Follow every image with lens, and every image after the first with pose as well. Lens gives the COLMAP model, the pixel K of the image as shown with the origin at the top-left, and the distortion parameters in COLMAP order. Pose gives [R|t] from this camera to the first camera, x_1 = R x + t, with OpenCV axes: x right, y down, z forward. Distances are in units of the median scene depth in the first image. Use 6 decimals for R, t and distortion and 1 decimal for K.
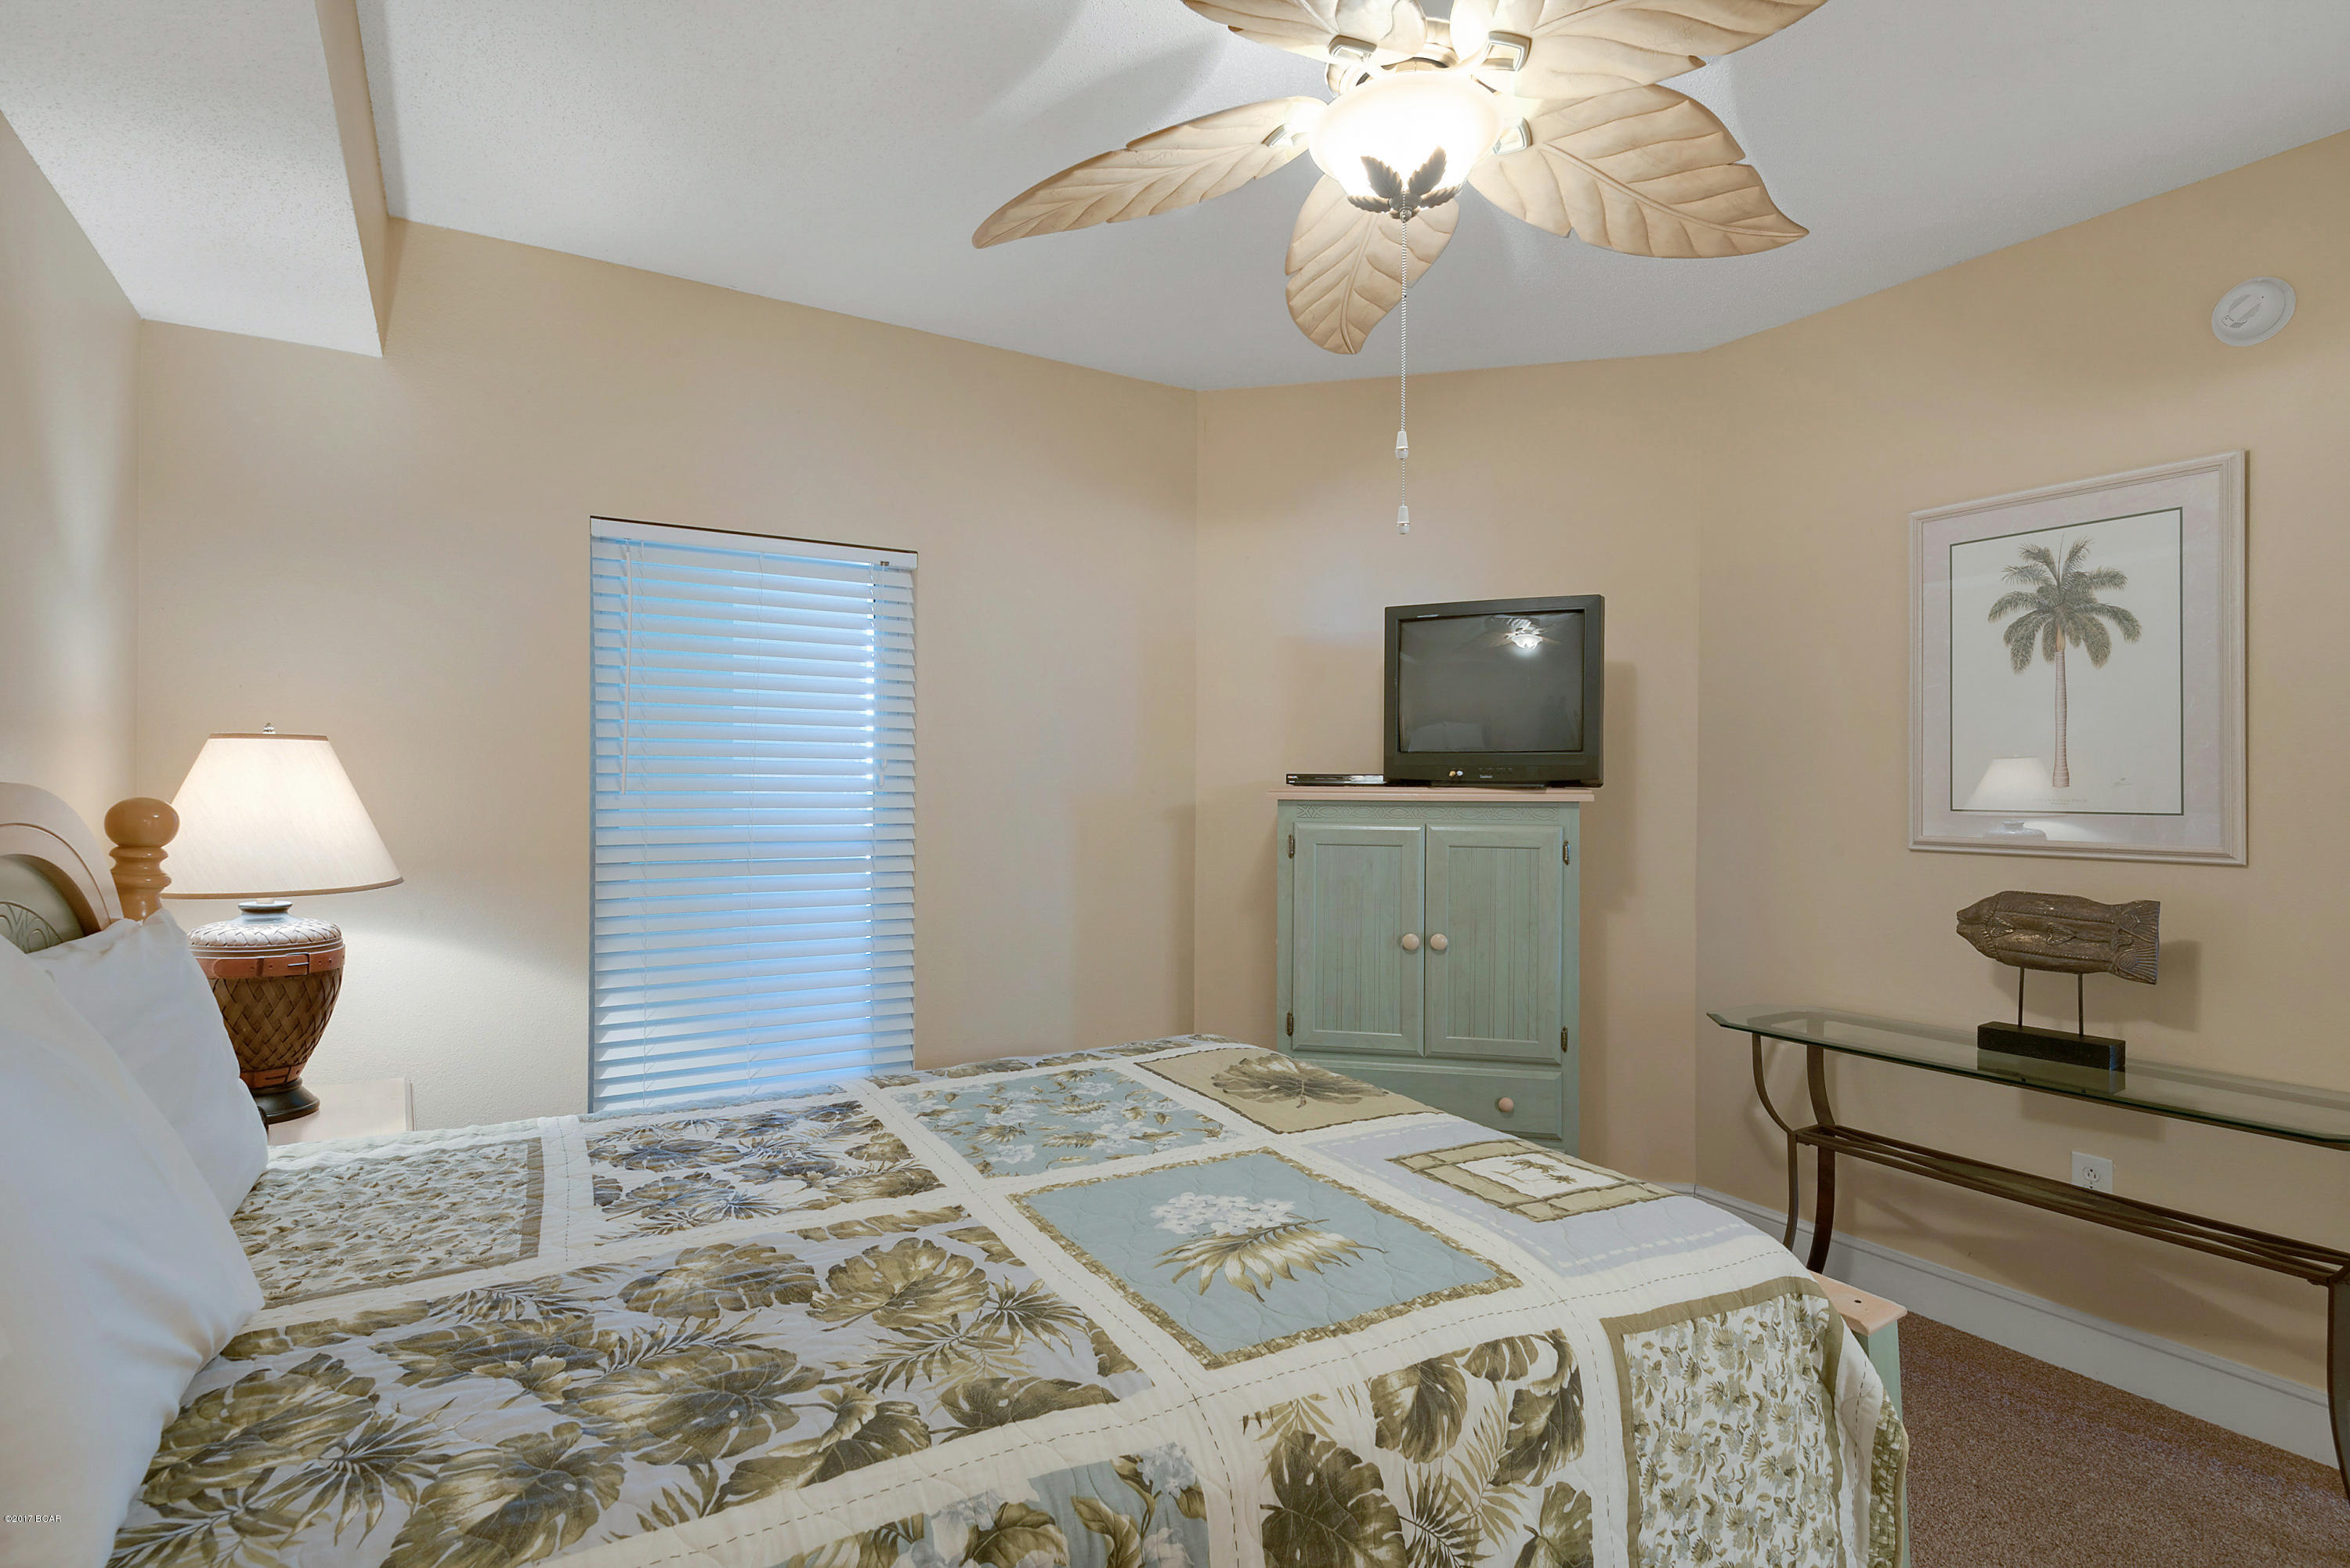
lens RADIAL K [[1210.0, 0, 1103.0], [0, 1210.0, 773.8], [0, 0, 1]] dist [0.023889, -0.014352]
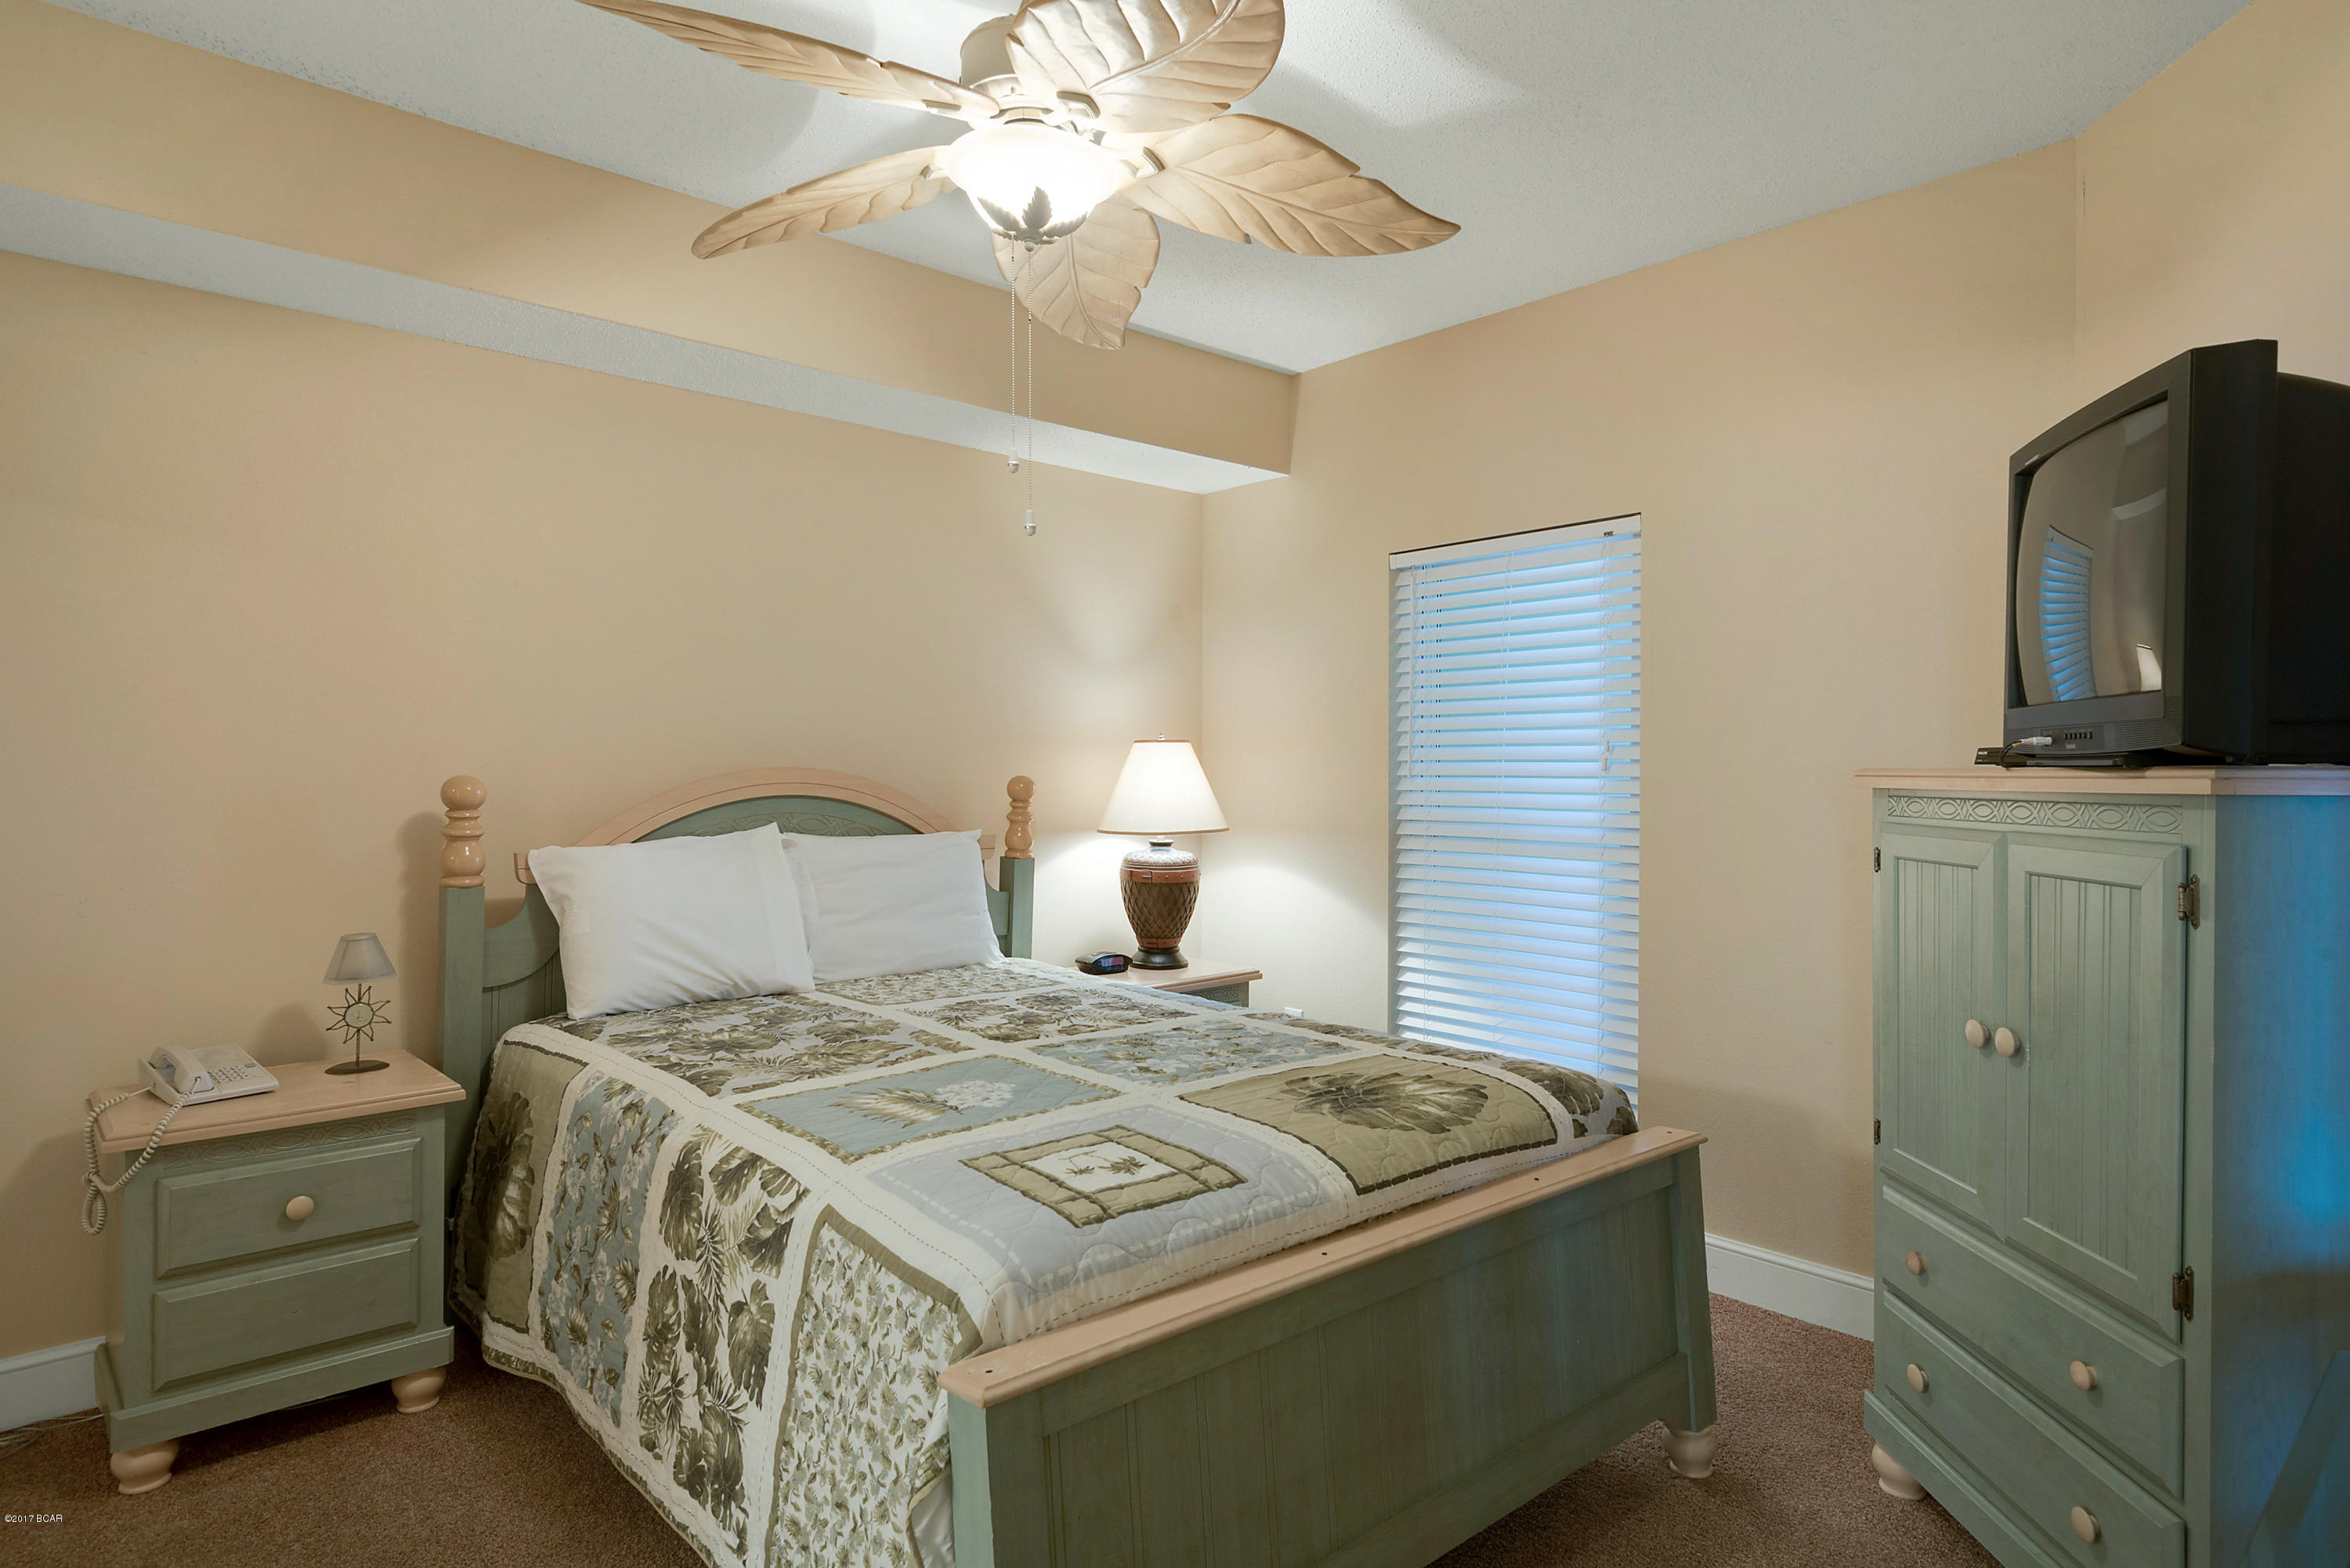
lens RADIAL K [[1275.8, 0, 1154.7], [0, 1275.8, 781.6], [0, 0, 1]] dist [0.023345, -0.010555]
pose [[0.197720, 0.004647, -0.980248, 1.298535], [0.002462, 0.999983, 0.005237, 0.020869], [0.980255, -0.003448, 0.197705, 0.814230]]
